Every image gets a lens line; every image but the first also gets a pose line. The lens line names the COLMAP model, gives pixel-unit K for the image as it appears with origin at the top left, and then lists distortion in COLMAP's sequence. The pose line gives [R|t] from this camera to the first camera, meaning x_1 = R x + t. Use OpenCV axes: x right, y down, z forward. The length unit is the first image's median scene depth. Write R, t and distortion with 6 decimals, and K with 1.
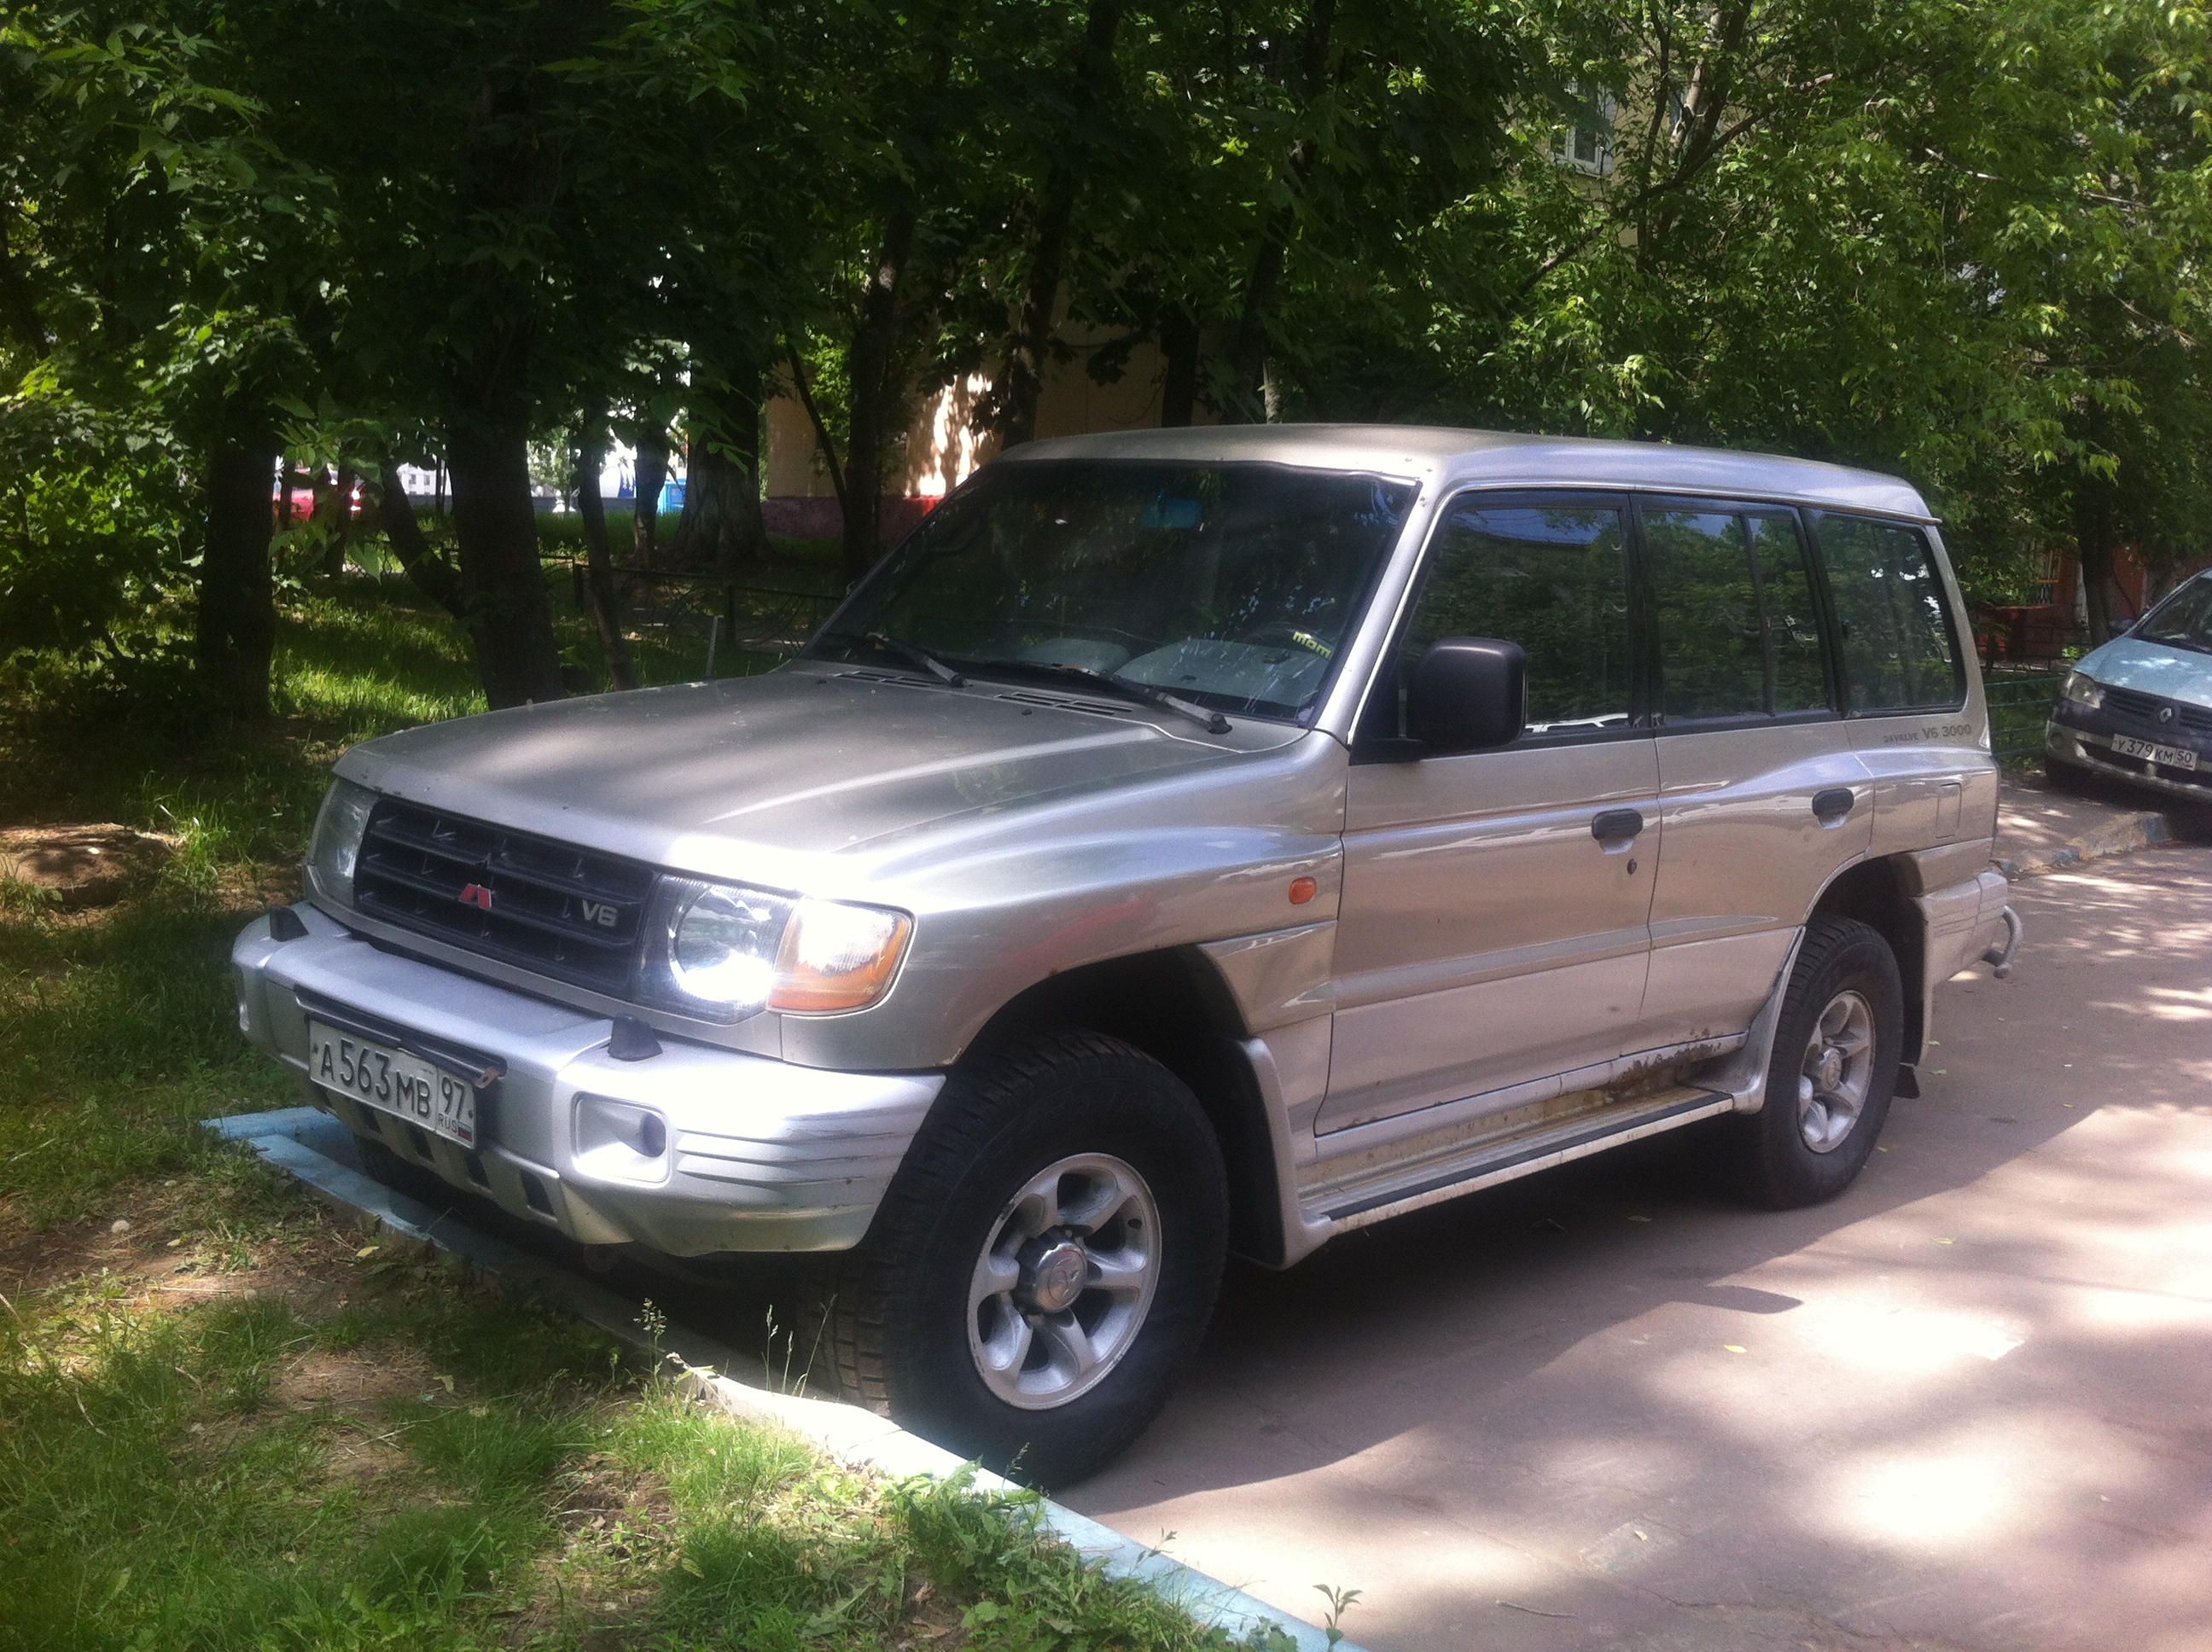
lens RADIAL K [[2169.0, 0, 1095.9], [0, 2169.0, 819.5], [0, 0, 1]] dist [0.103069, -0.327002]
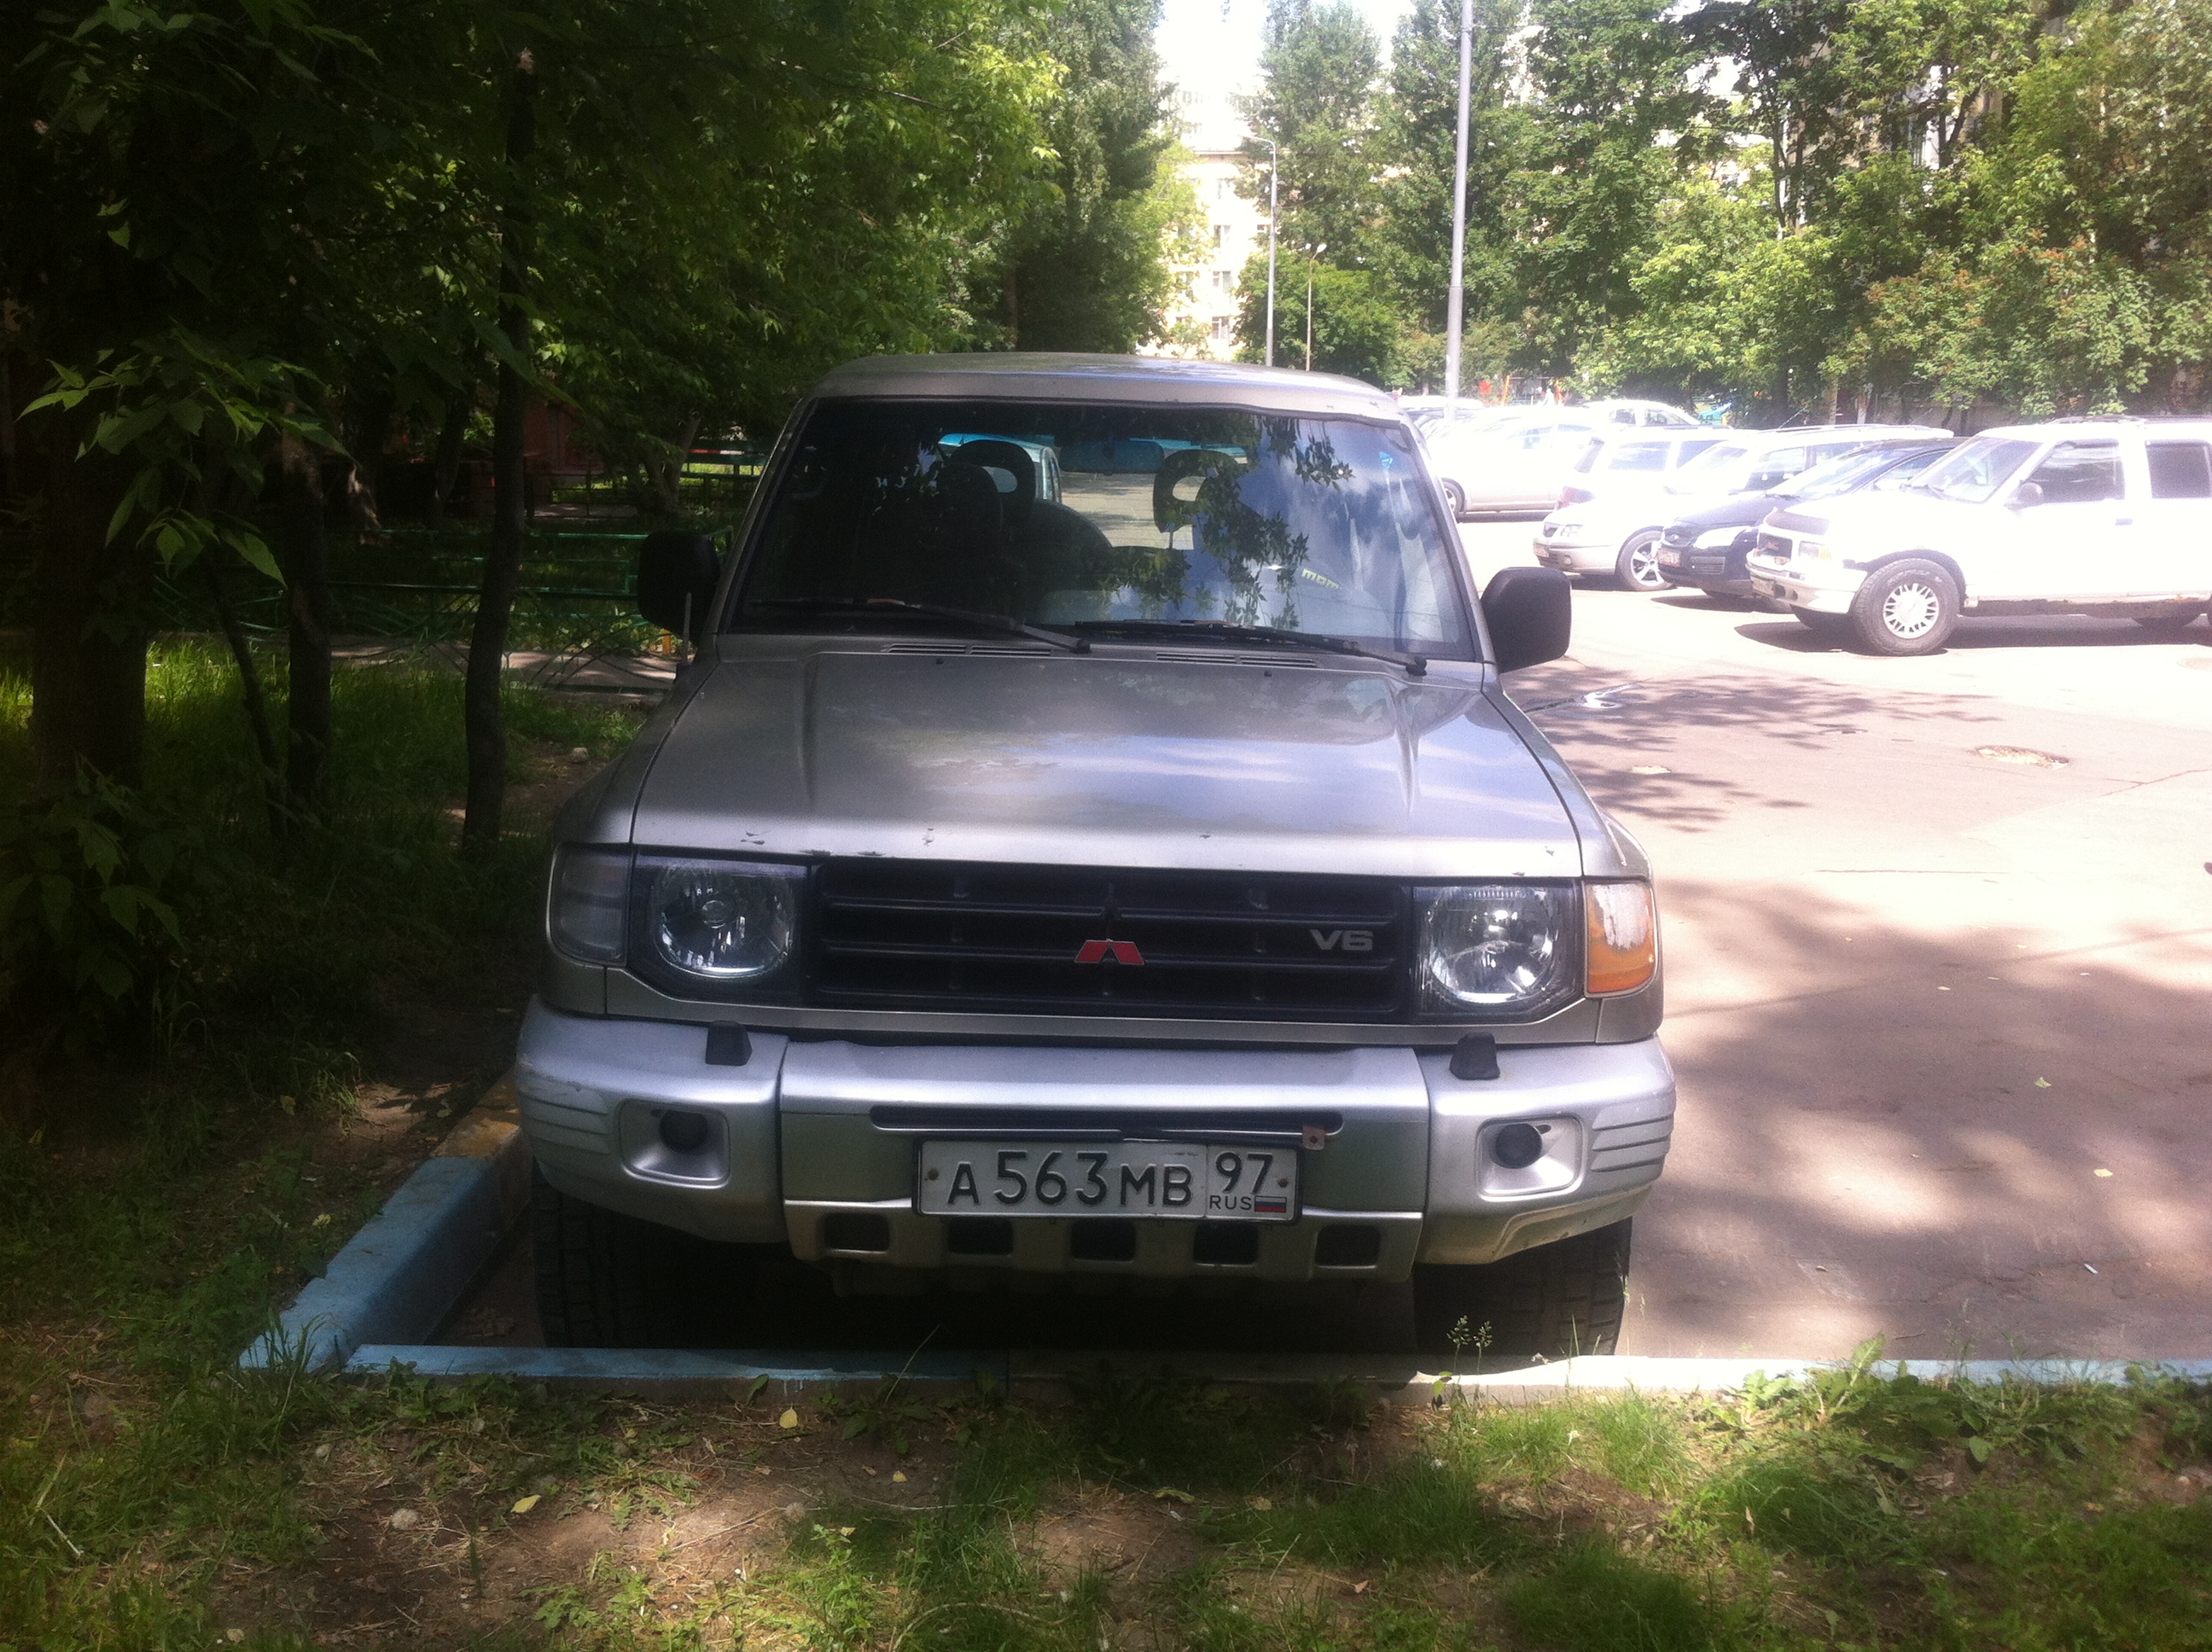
lens RADIAL K [[2169.0, 0, 1095.9], [0, 2169.0, 819.5], [0, 0, 1]] dist [0.103069, -0.327002]
pose [[0.702880, -0.151500, 0.694987, -0.907658], [0.098588, 0.988374, 0.115748, -0.121916], [-0.704443, -0.012840, 0.709645, 0.396863]]
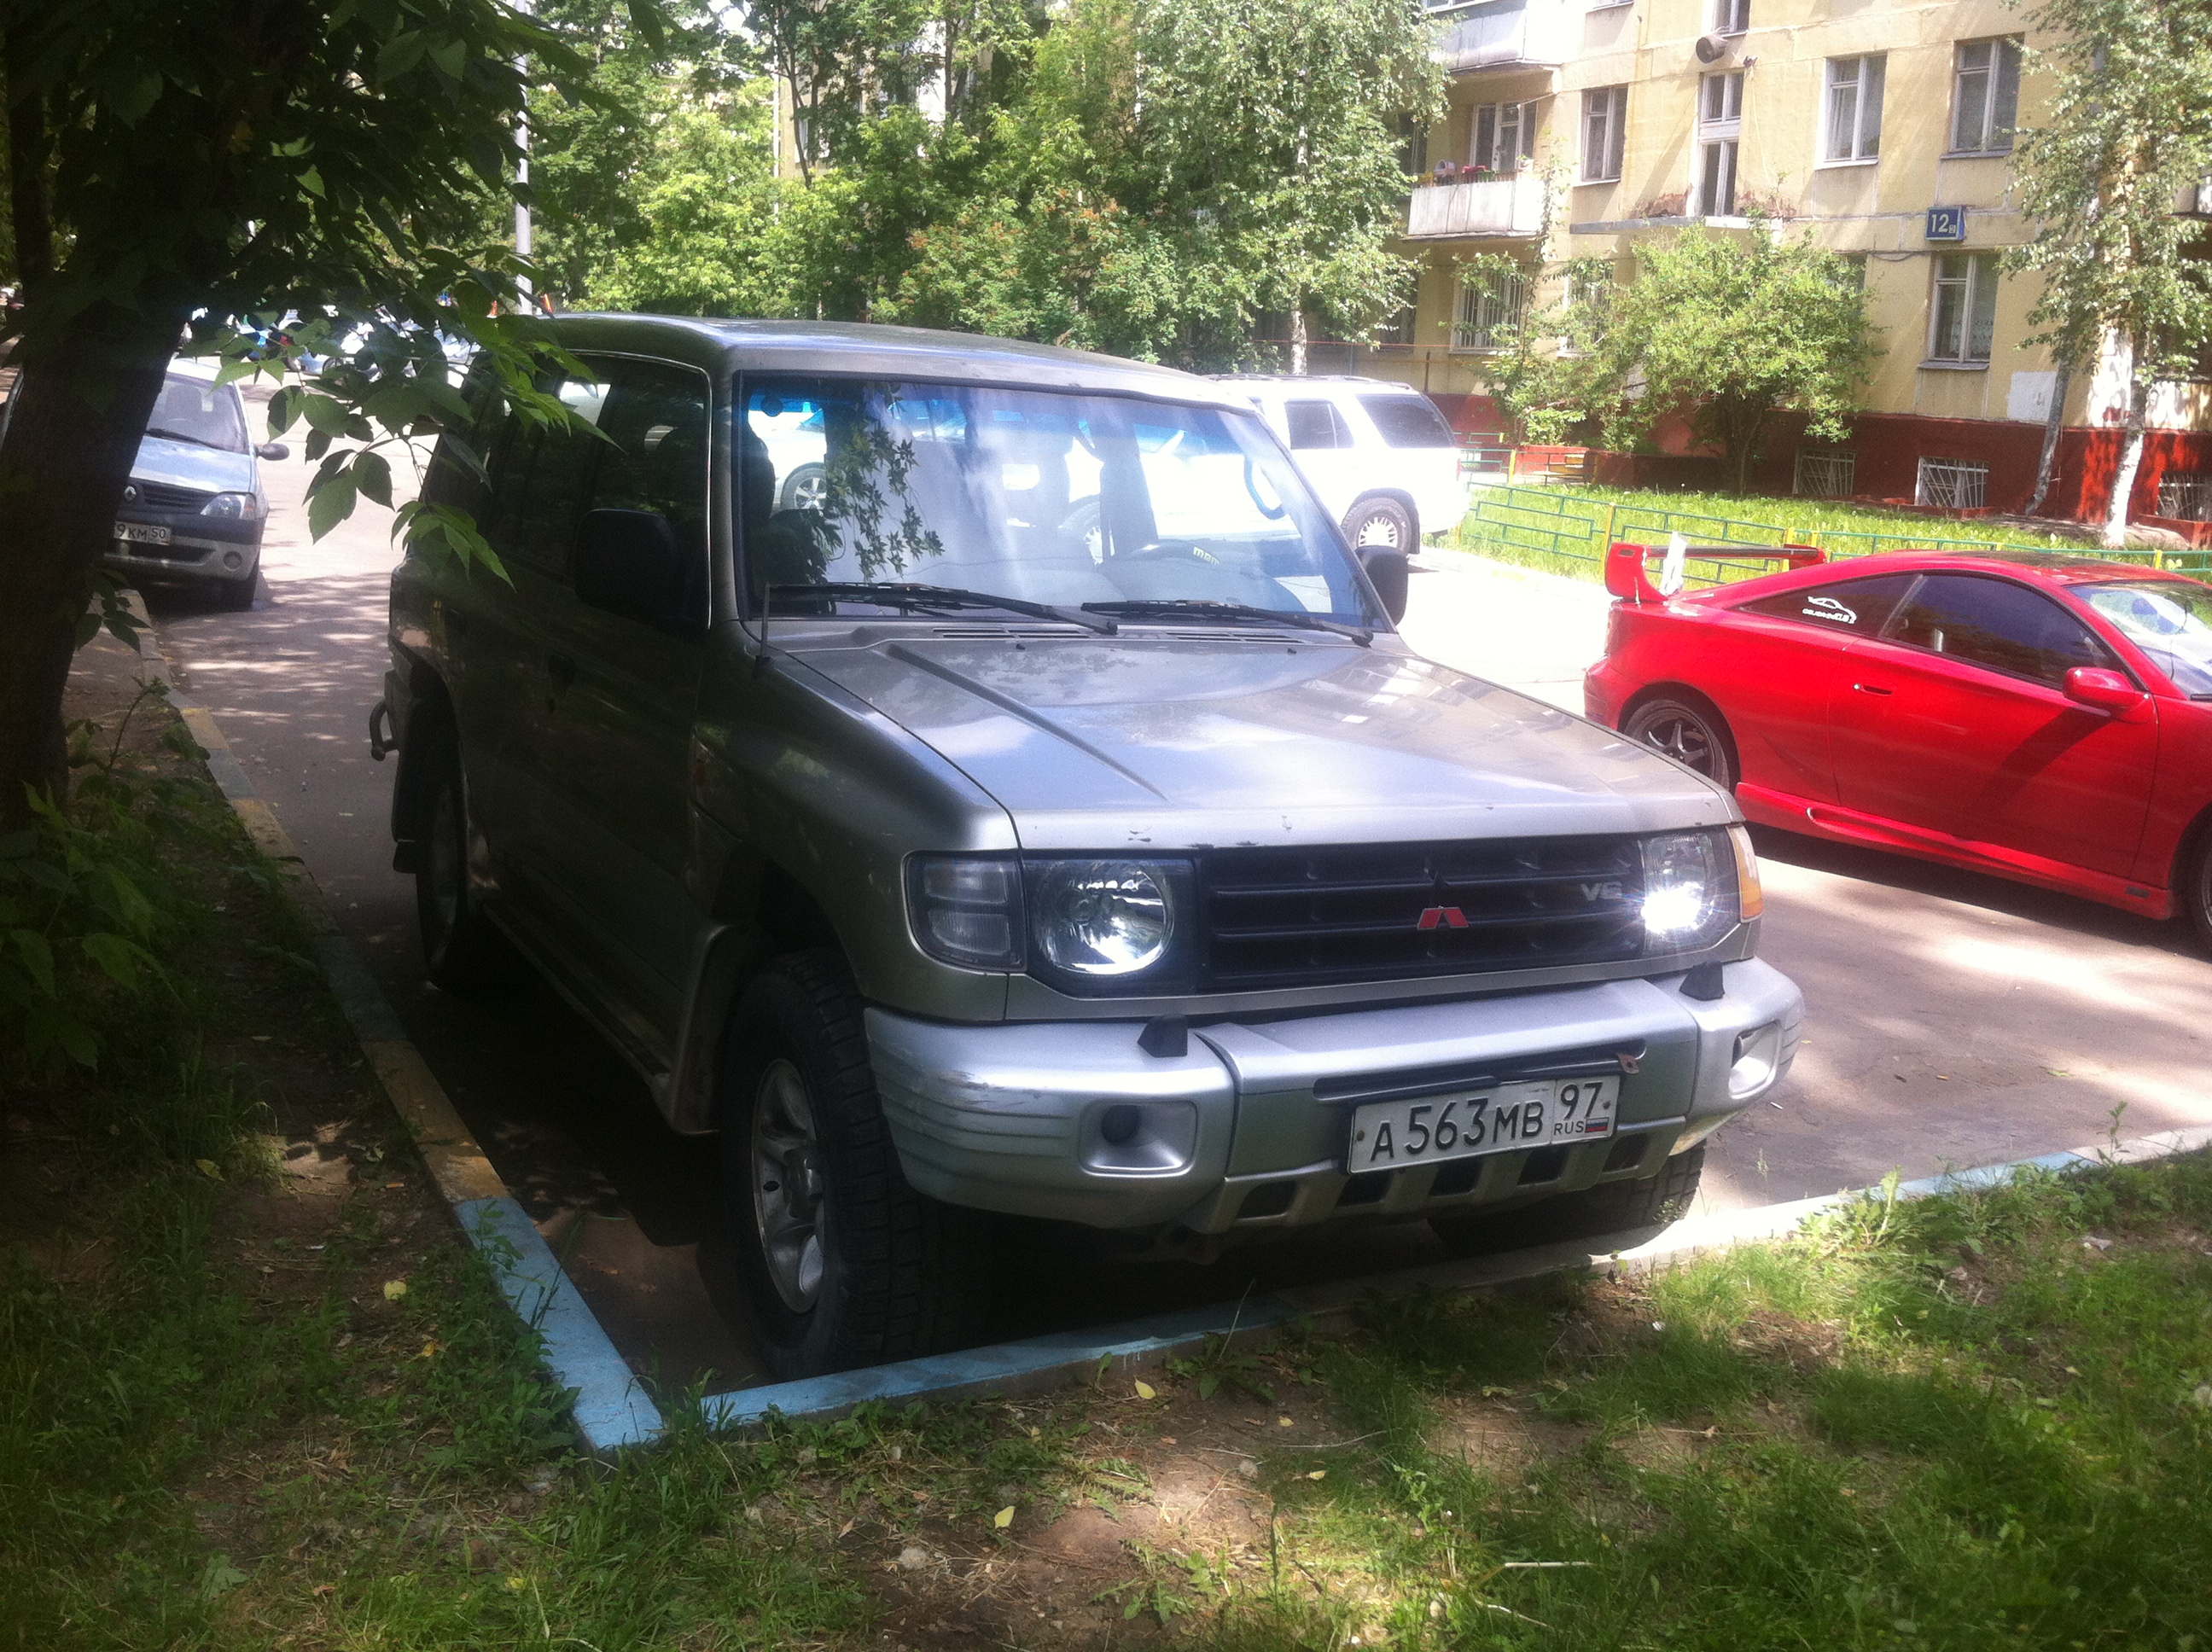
lens RADIAL K [[2169.0, 0, 1095.9], [0, 2169.0, 819.5], [0, 0, 1]] dist [0.103069, -0.327002]
pose [[0.297884, -0.209417, 0.931348, -1.249077], [0.079472, 0.977694, 0.194419, -0.212338], [-0.951288, 0.016102, 0.307882, 0.870630]]
